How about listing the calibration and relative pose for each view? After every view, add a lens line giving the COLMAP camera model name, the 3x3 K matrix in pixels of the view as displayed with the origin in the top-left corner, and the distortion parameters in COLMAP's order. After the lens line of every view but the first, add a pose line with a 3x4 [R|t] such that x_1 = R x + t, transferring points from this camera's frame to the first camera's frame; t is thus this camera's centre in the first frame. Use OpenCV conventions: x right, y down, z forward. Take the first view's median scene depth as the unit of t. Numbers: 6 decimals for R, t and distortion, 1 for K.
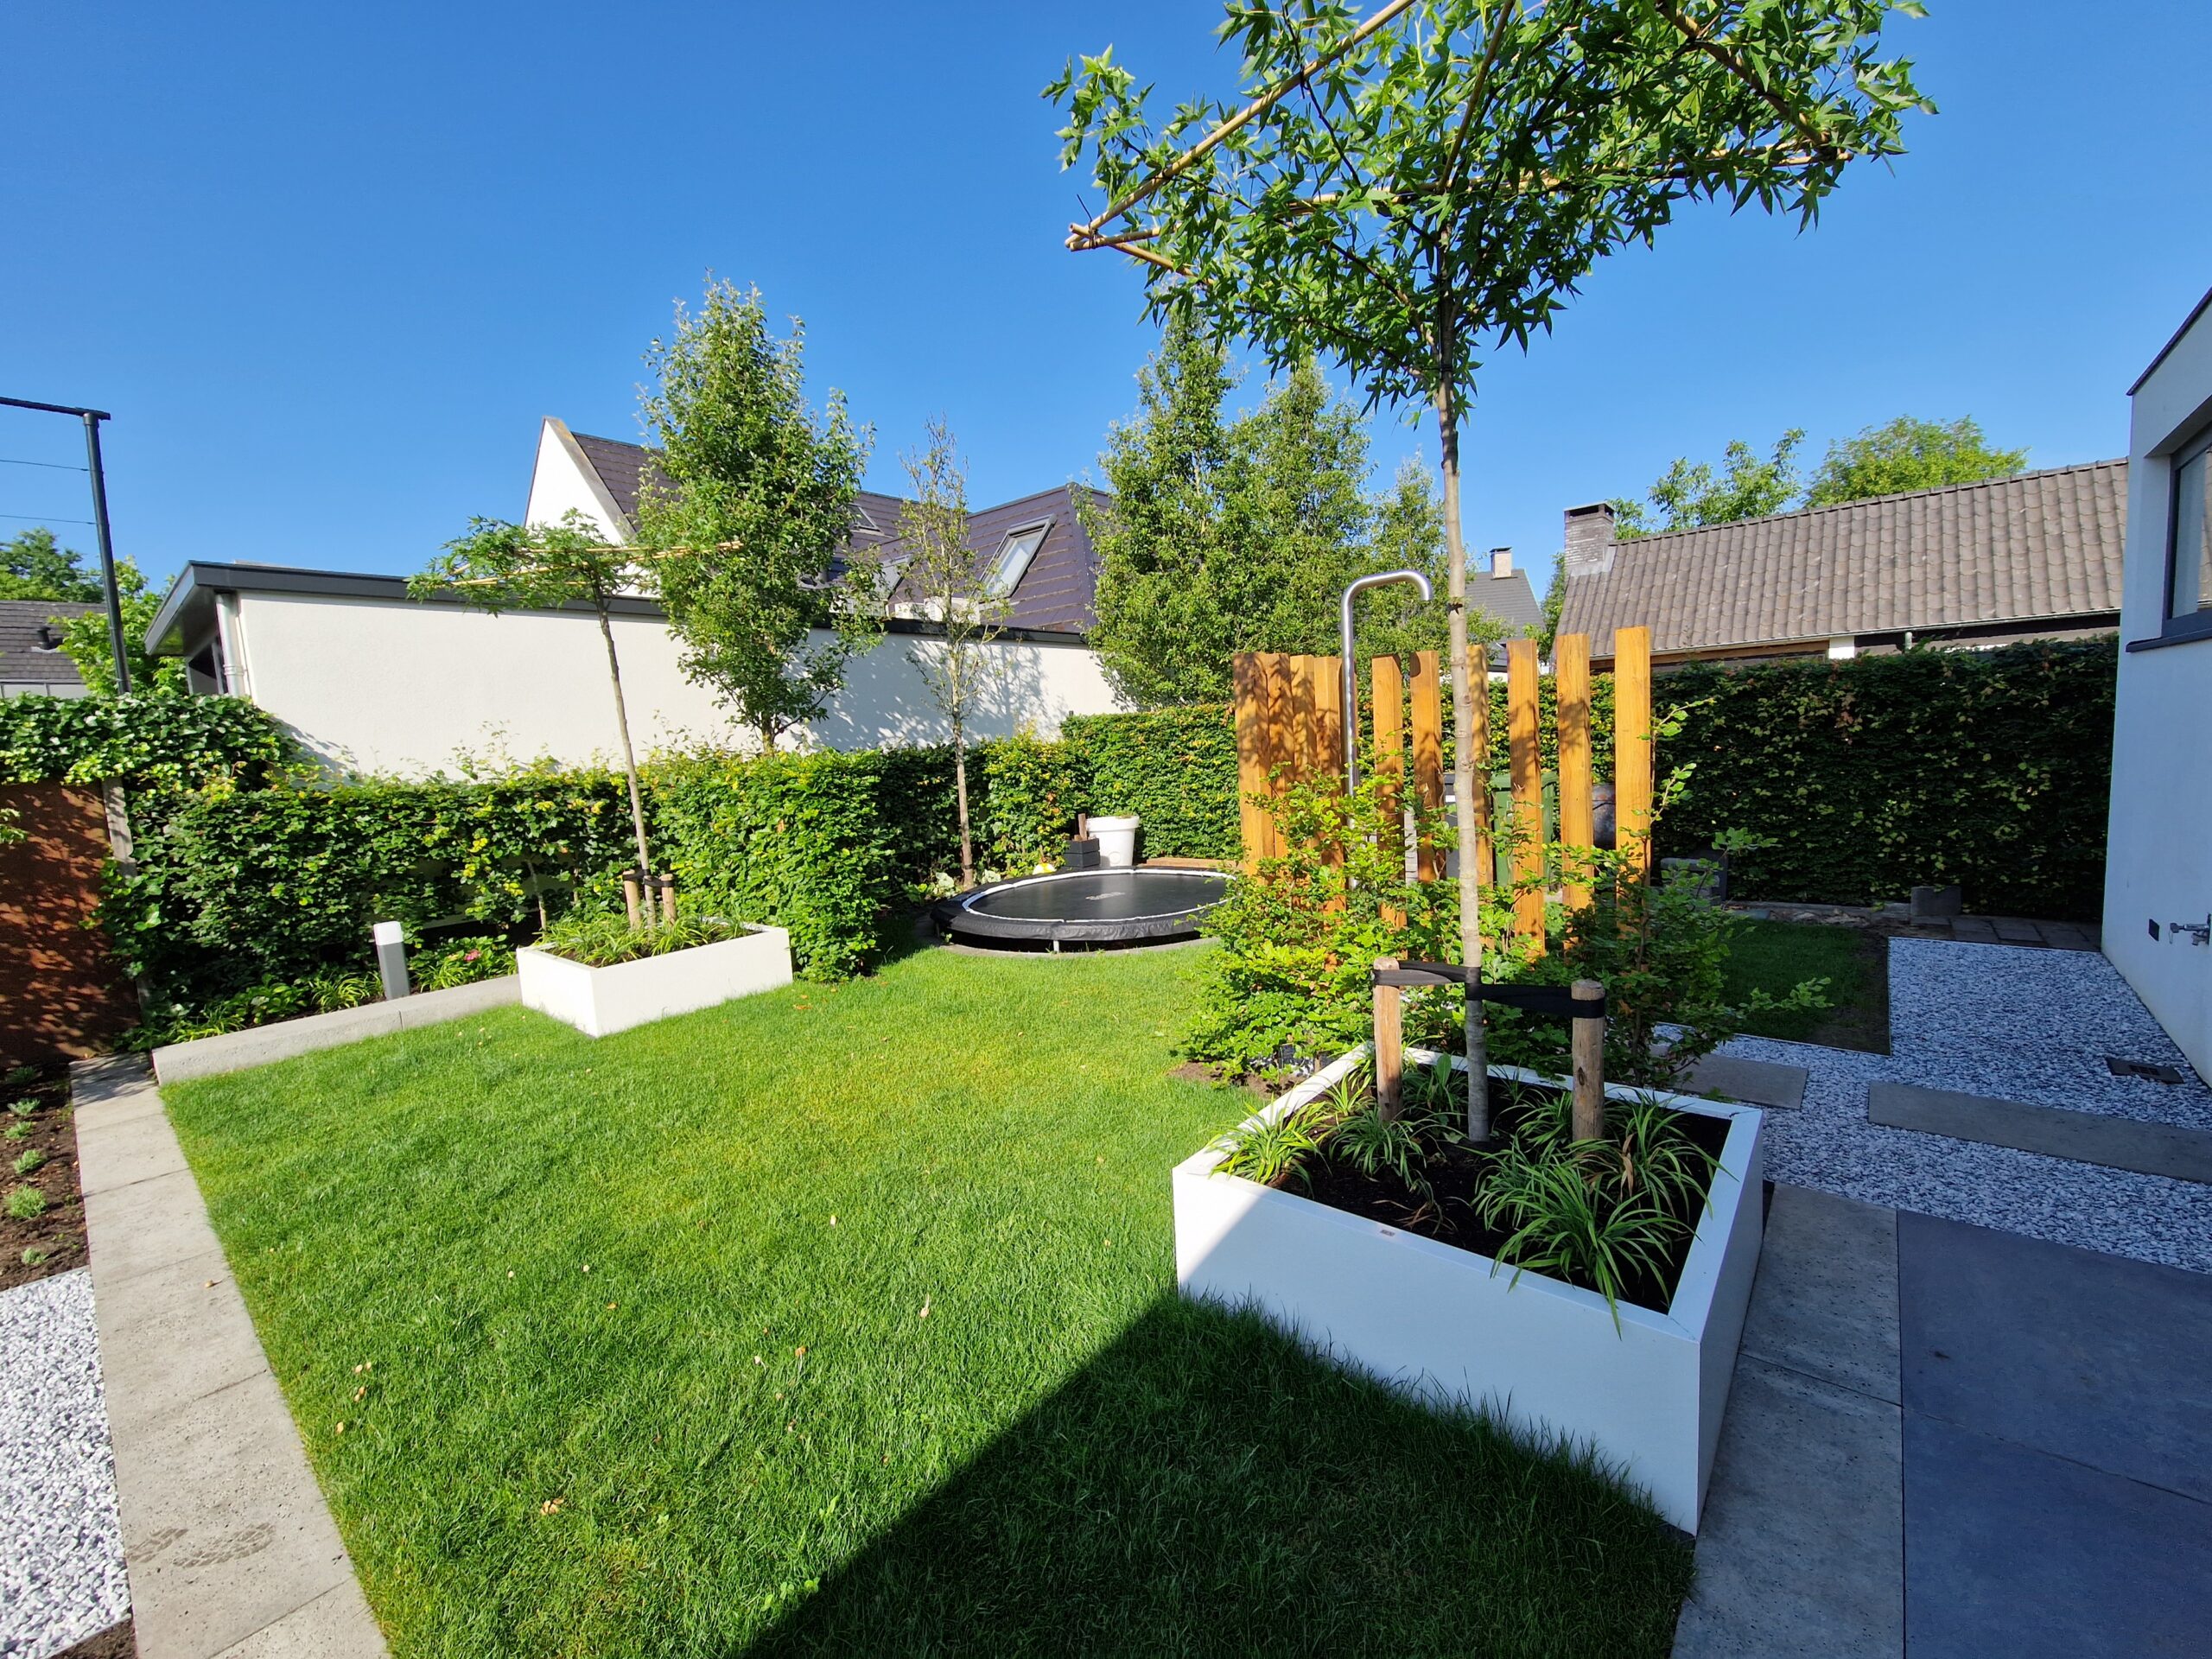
lens RADIAL K [[886.5, 0, 1147.3], [0, 886.5, 827.1], [0, 0, 1]] dist [0.000606, -0.000097]
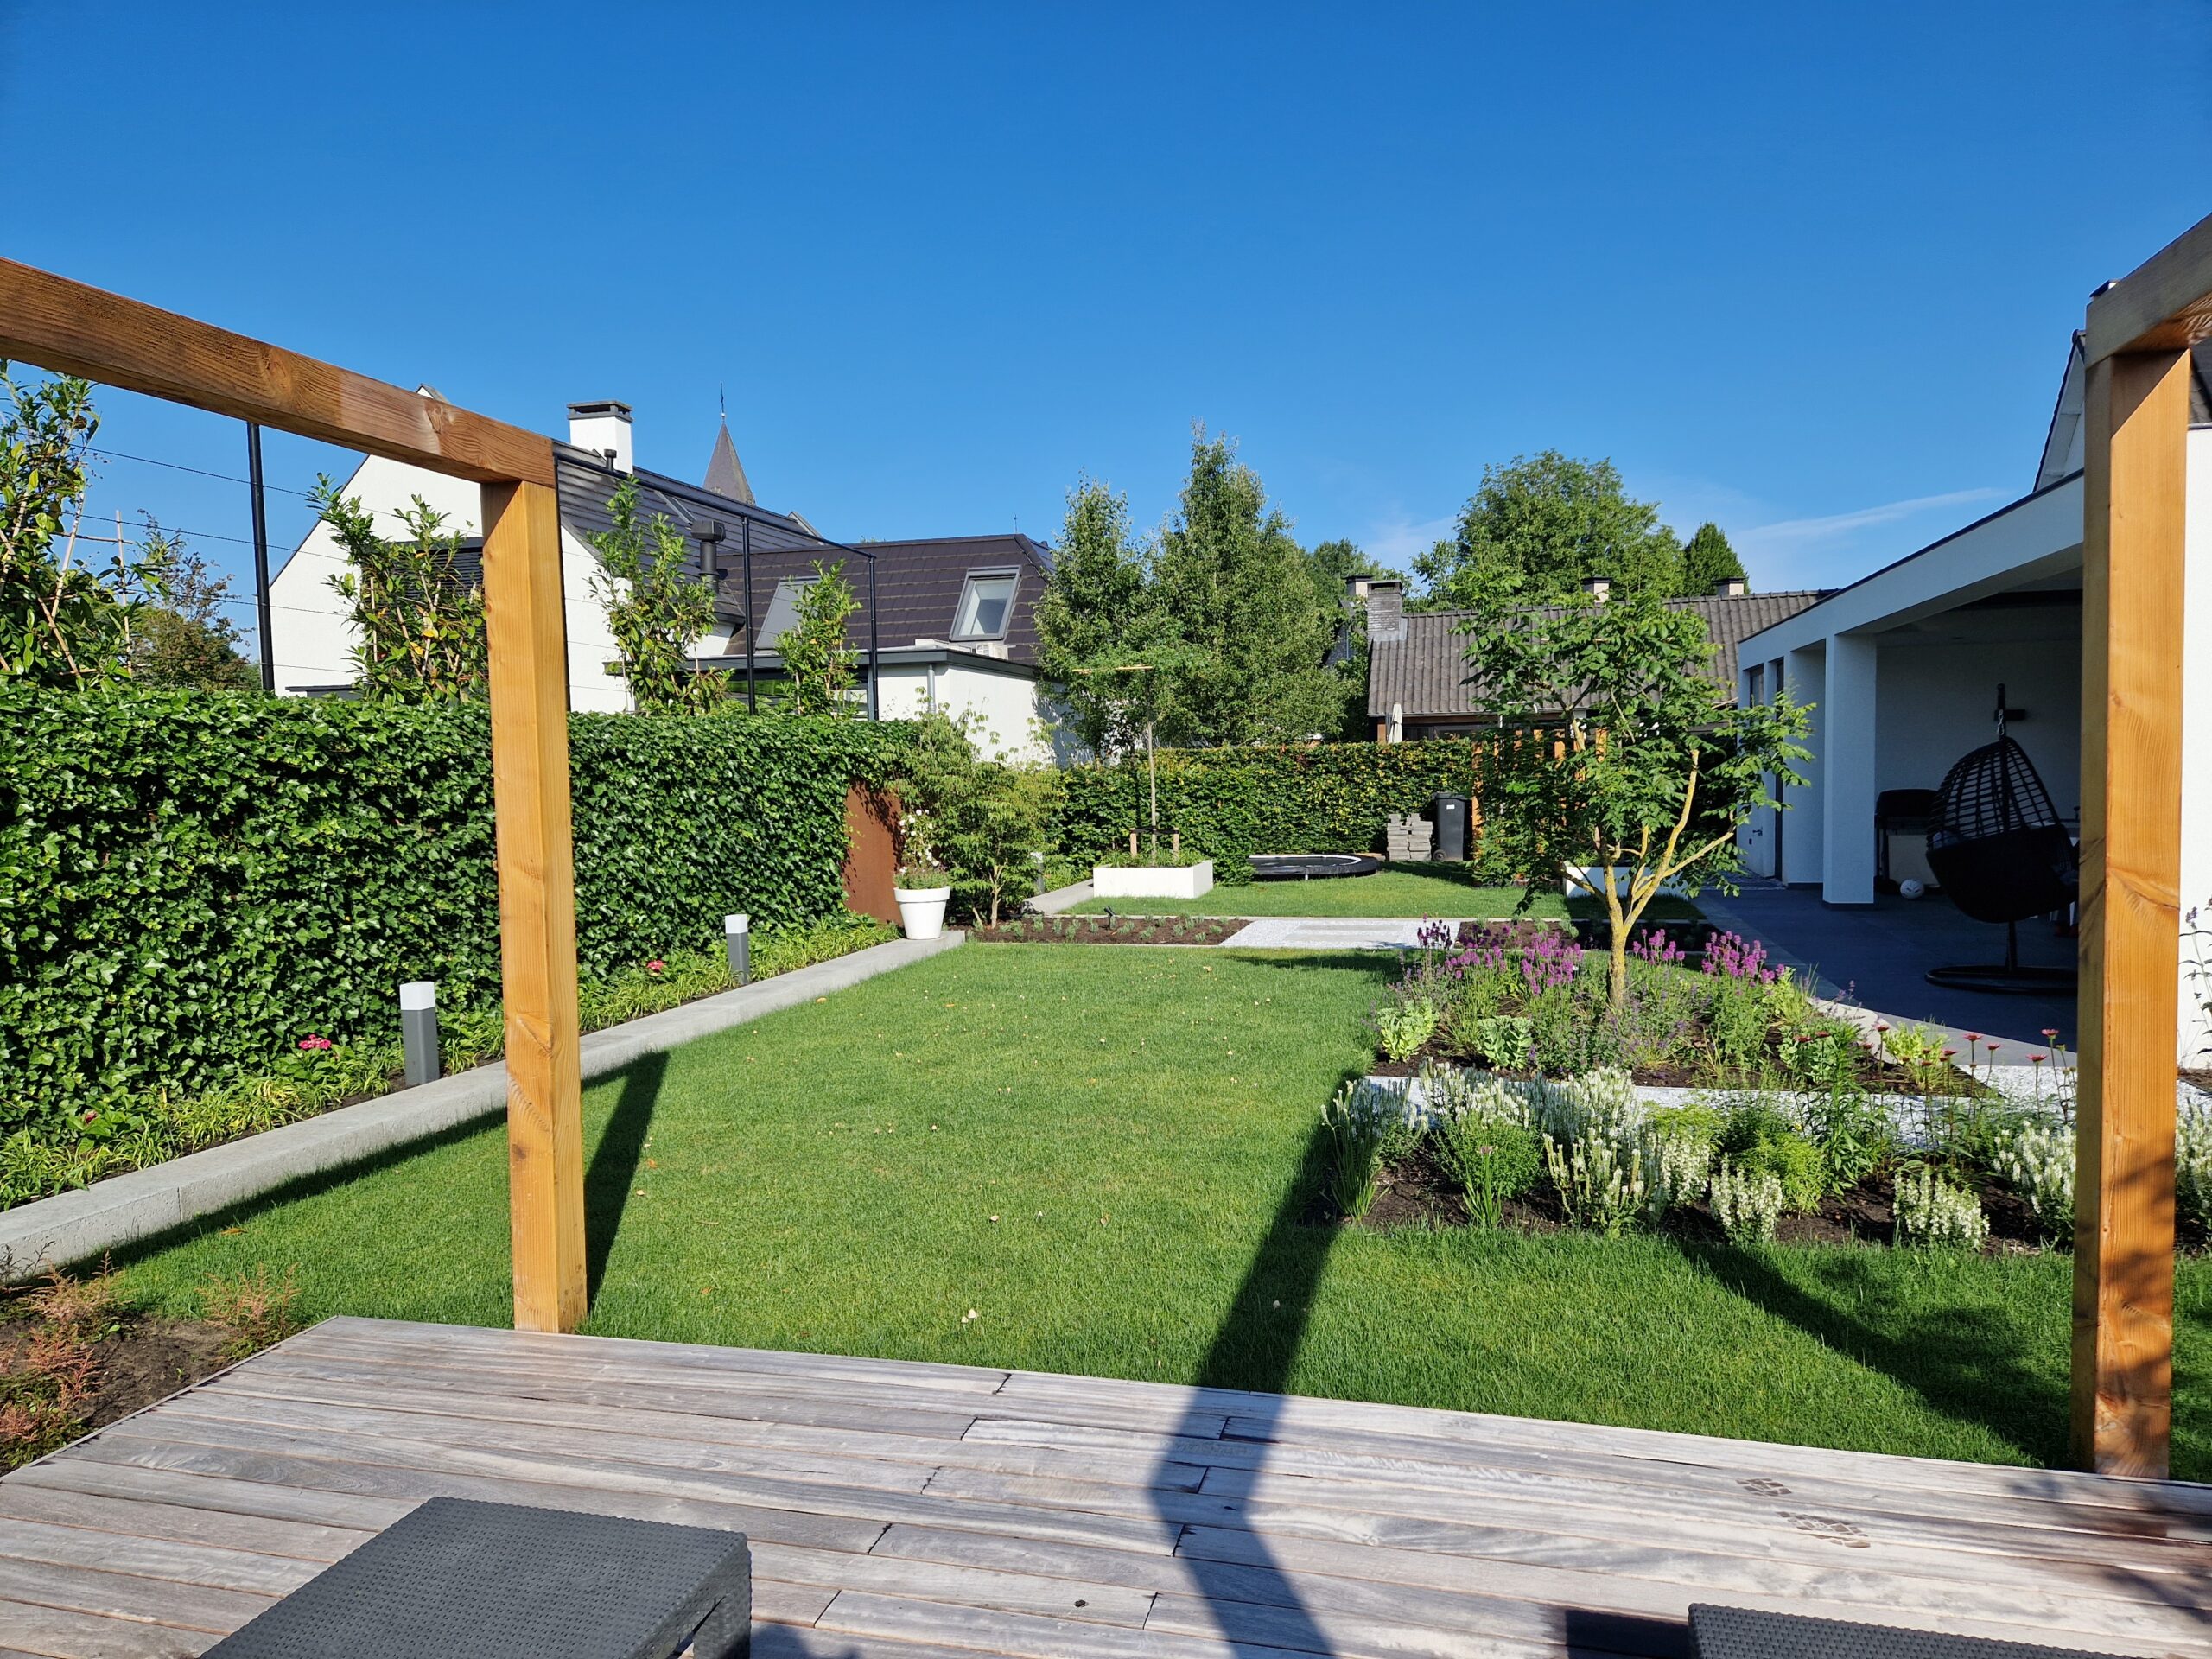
lens RADIAL K [[1456.8, 0, 1101.2], [0, 1456.8, 849.8], [0, 0, 1]] dist [0.079314, -0.066822]
pose [[0.912669, 0.008816, 0.408604, -0.206818], [0.015609, 0.998286, -0.056402, 0.028971], [-0.408401, 0.057855, 0.910968, -0.187764]]
